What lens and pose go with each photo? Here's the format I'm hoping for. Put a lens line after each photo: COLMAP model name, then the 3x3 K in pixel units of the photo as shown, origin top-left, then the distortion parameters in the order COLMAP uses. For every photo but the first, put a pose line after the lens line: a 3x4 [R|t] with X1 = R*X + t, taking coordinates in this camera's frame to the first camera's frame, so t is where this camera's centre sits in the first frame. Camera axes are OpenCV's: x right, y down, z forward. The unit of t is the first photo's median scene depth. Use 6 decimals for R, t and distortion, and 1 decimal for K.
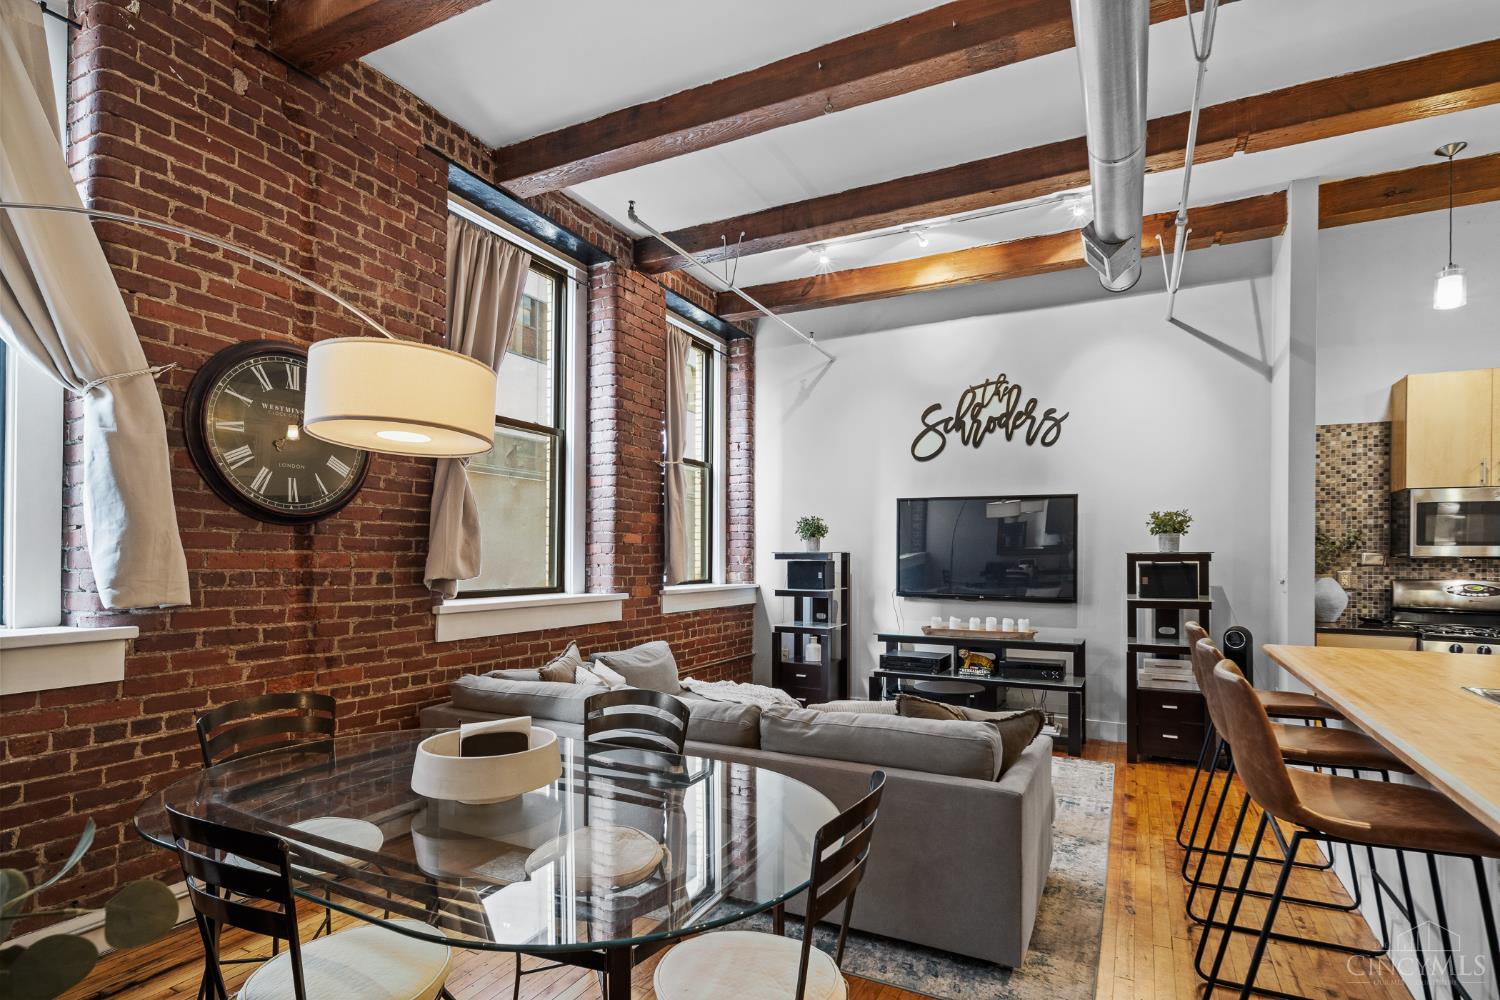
lens RADIAL K [[737.2, 0, 756.5], [0, 737.2, 549.8], [0, 0, 1]] dist [0.000723, 0.000803]
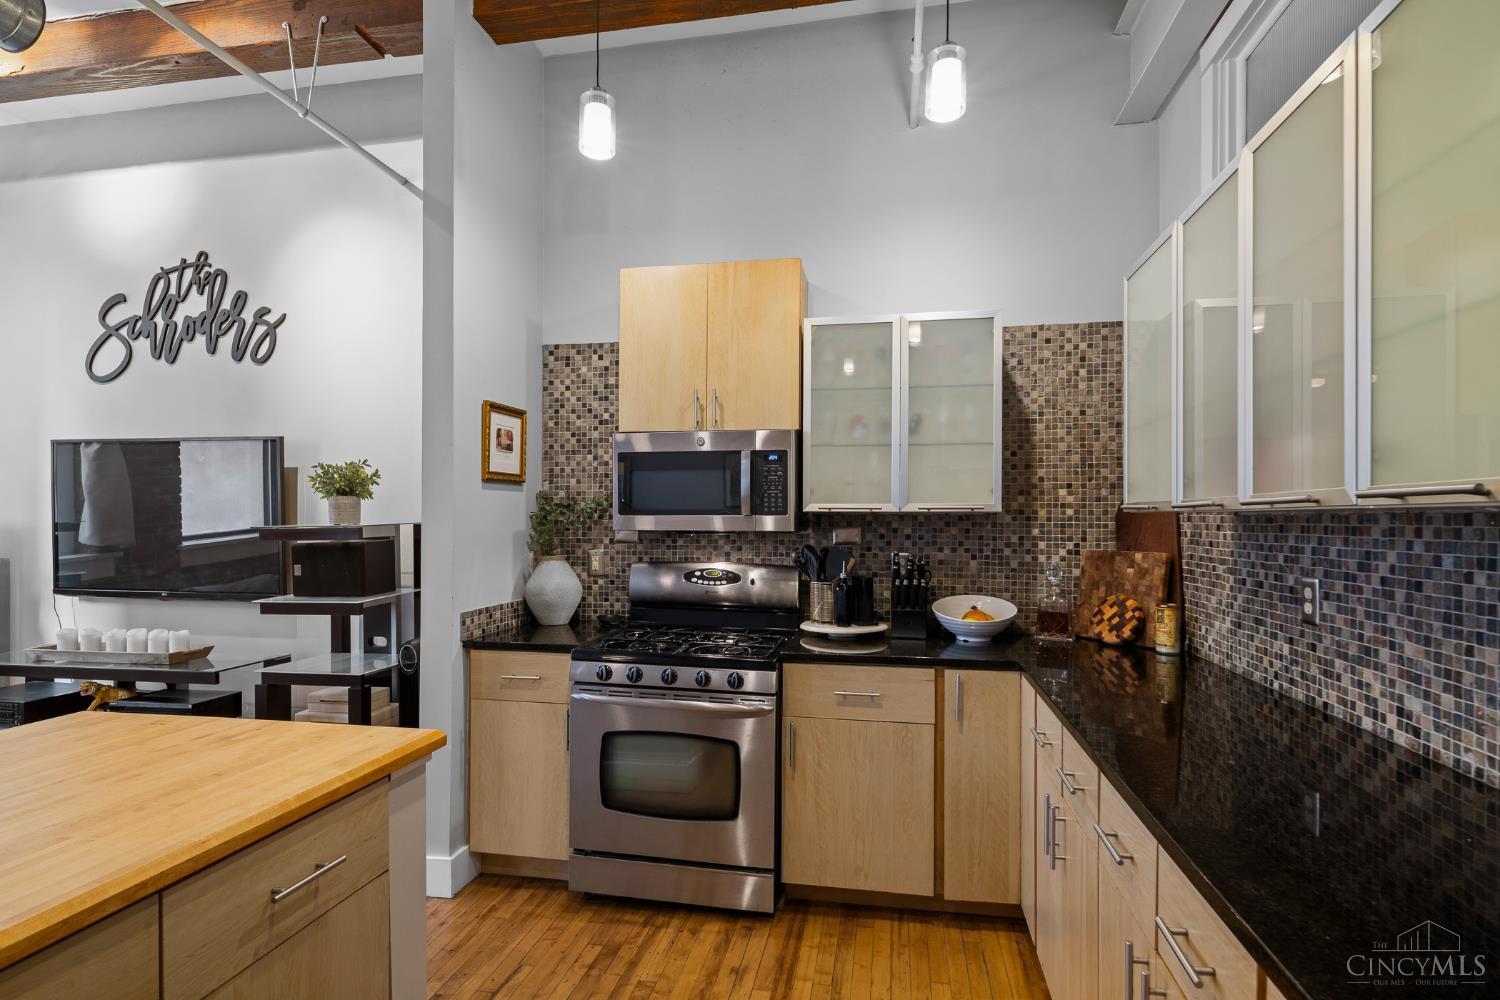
lens RADIAL K [[740.3, 0, 759.5], [0, 740.3, 517.0], [0, 0, 1]] dist [0.003791, 0.000159]
pose [[0.956406, -0.005488, 0.291988, 0.708603], [0.003705, 0.999971, 0.006659, -0.006859], [-0.292016, -0.005287, 0.956399, 0.260455]]
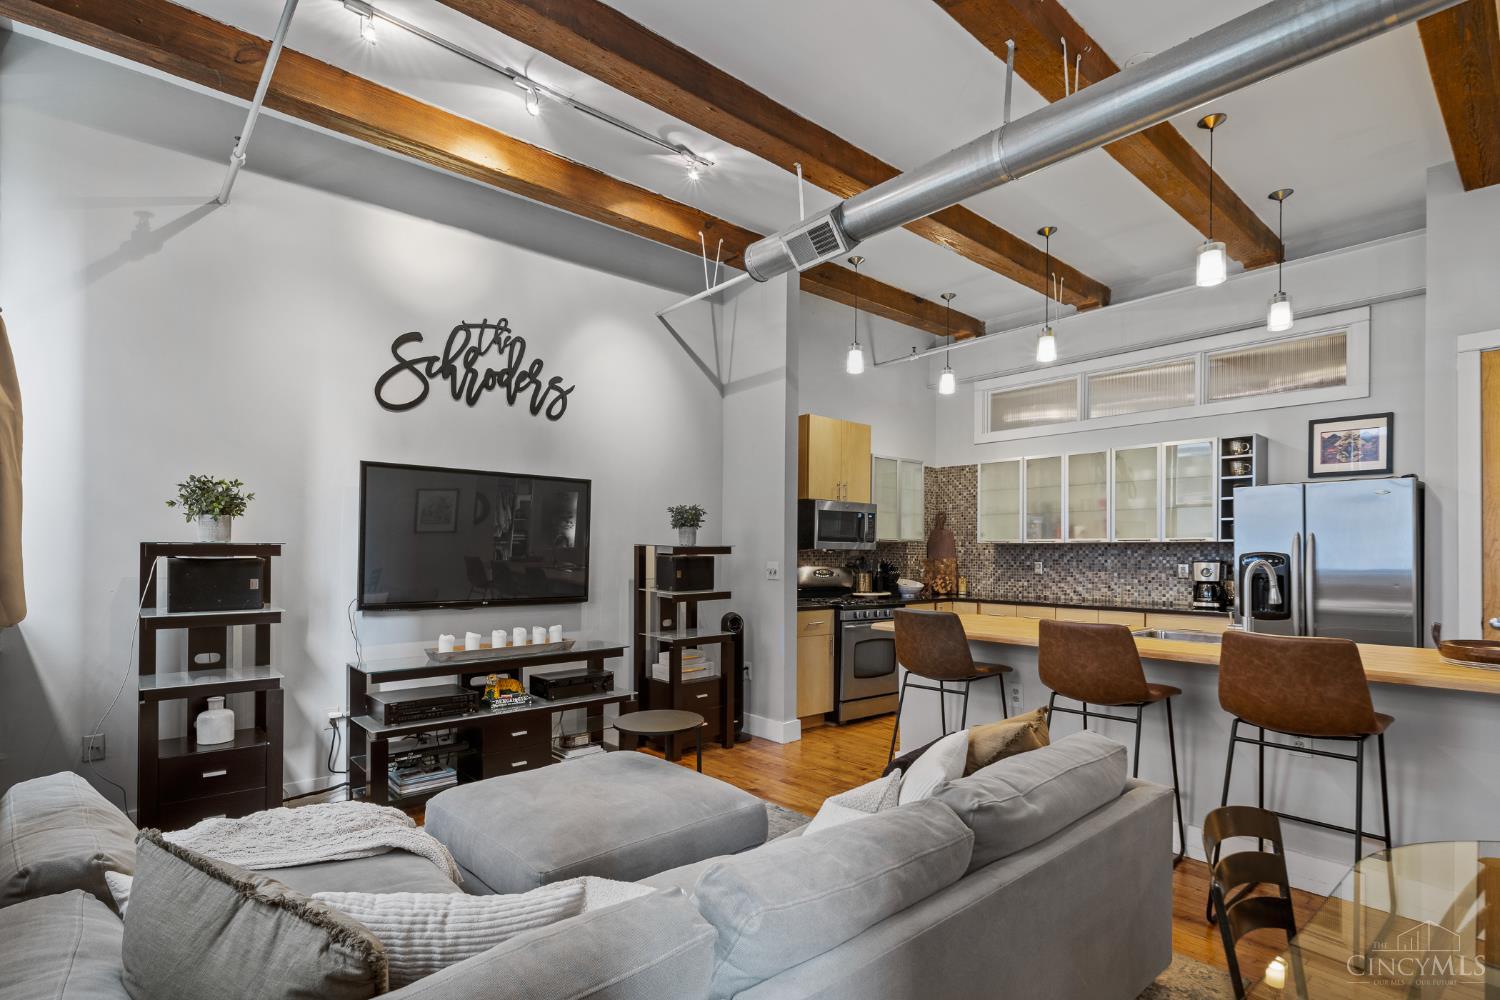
lens RADIAL K [[737.2, 0, 756.5], [0, 737.2, 549.8], [0, 0, 1]] dist [0.000723, 0.000803]
pose [[0.362129, -0.001999, 0.932126, -0.353094], [-0.009226, 0.999941, 0.005729, 0.002401], [-0.932082, -0.010675, 0.362089, 0.531395]]
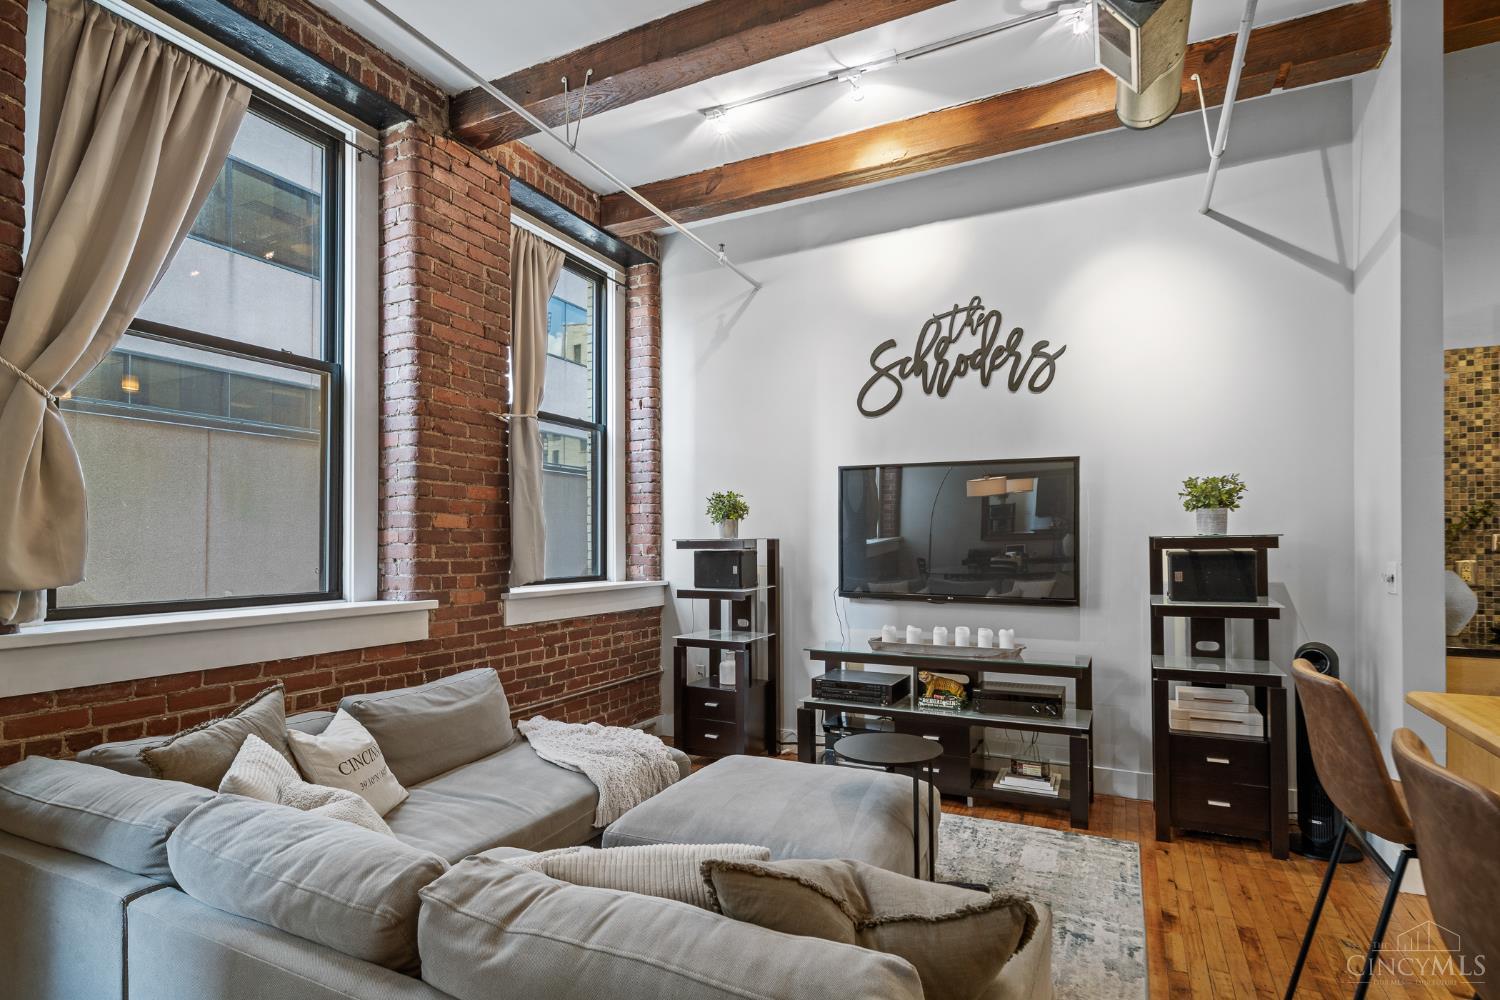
lens RADIAL K [[739.9, 0, 757.6], [0, 739.9, 534.6], [0, 0, 1]] dist [0.001590, 0.000395]
pose [[0.999891, -0.007021, 0.013015, 0.118457], [0.007067, 0.999969, -0.003476, 0.002065], [-0.012991, 0.003567, 0.999909, 0.300236]]
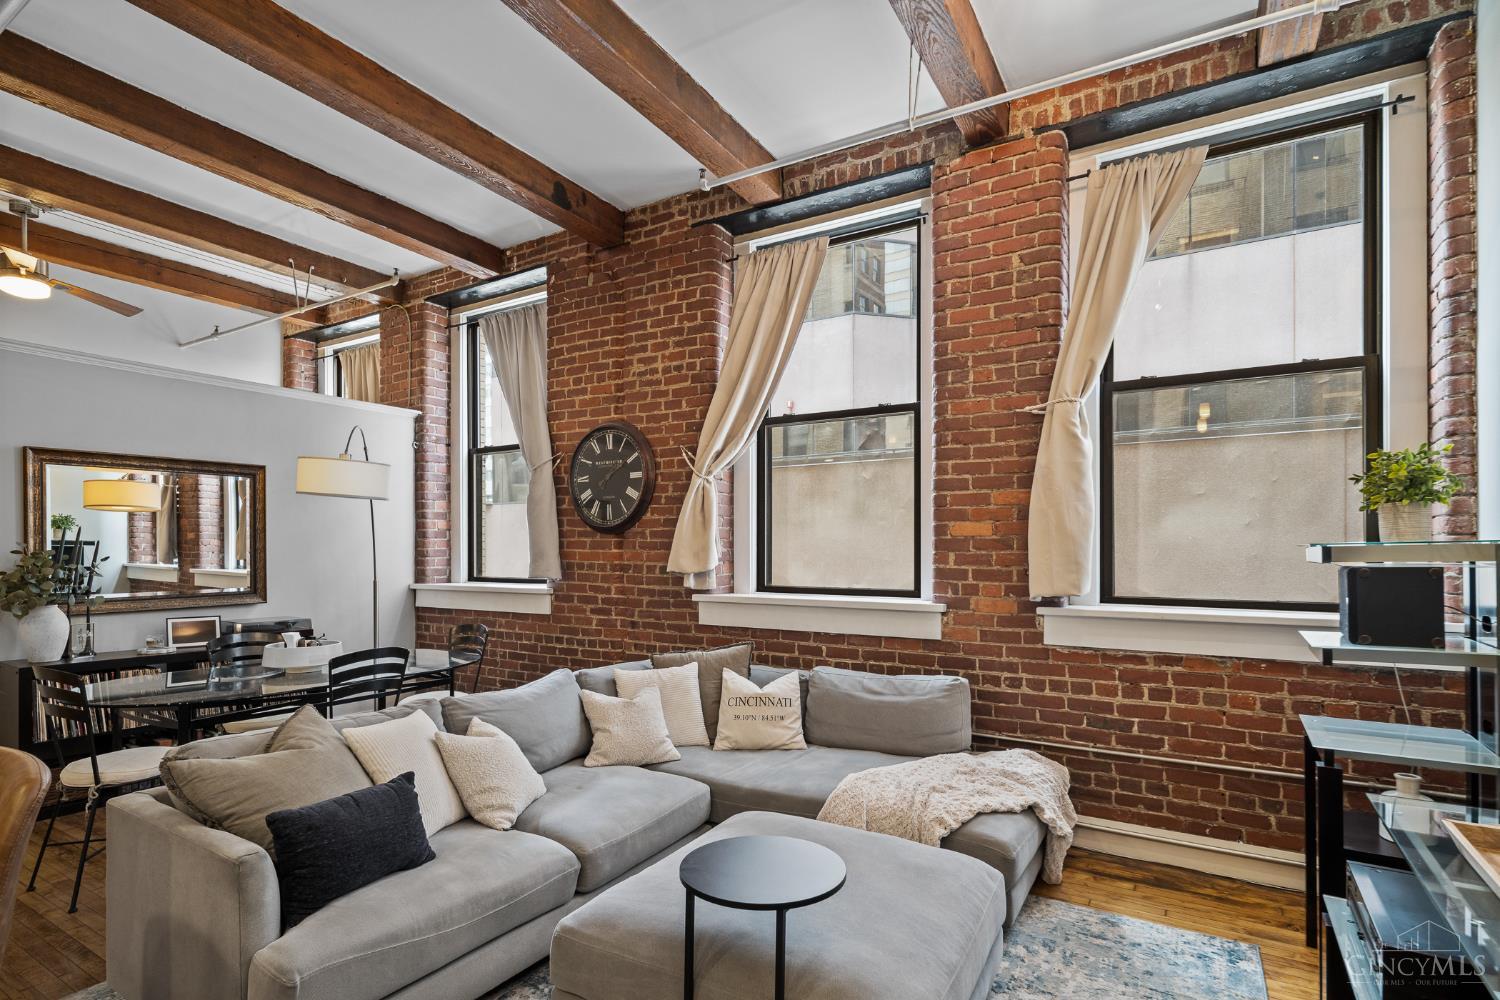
lens RADIAL K [[737.2, 0, 756.5], [0, 737.2, 549.8], [0, 0, 1]] dist [0.000723, 0.000803]
pose [[-0.067510, -0.006783, -0.997696, 0.573263], [0.006713, 0.999951, -0.007253, 0.008692], [0.997696, -0.007187, -0.067462, 0.866345]]
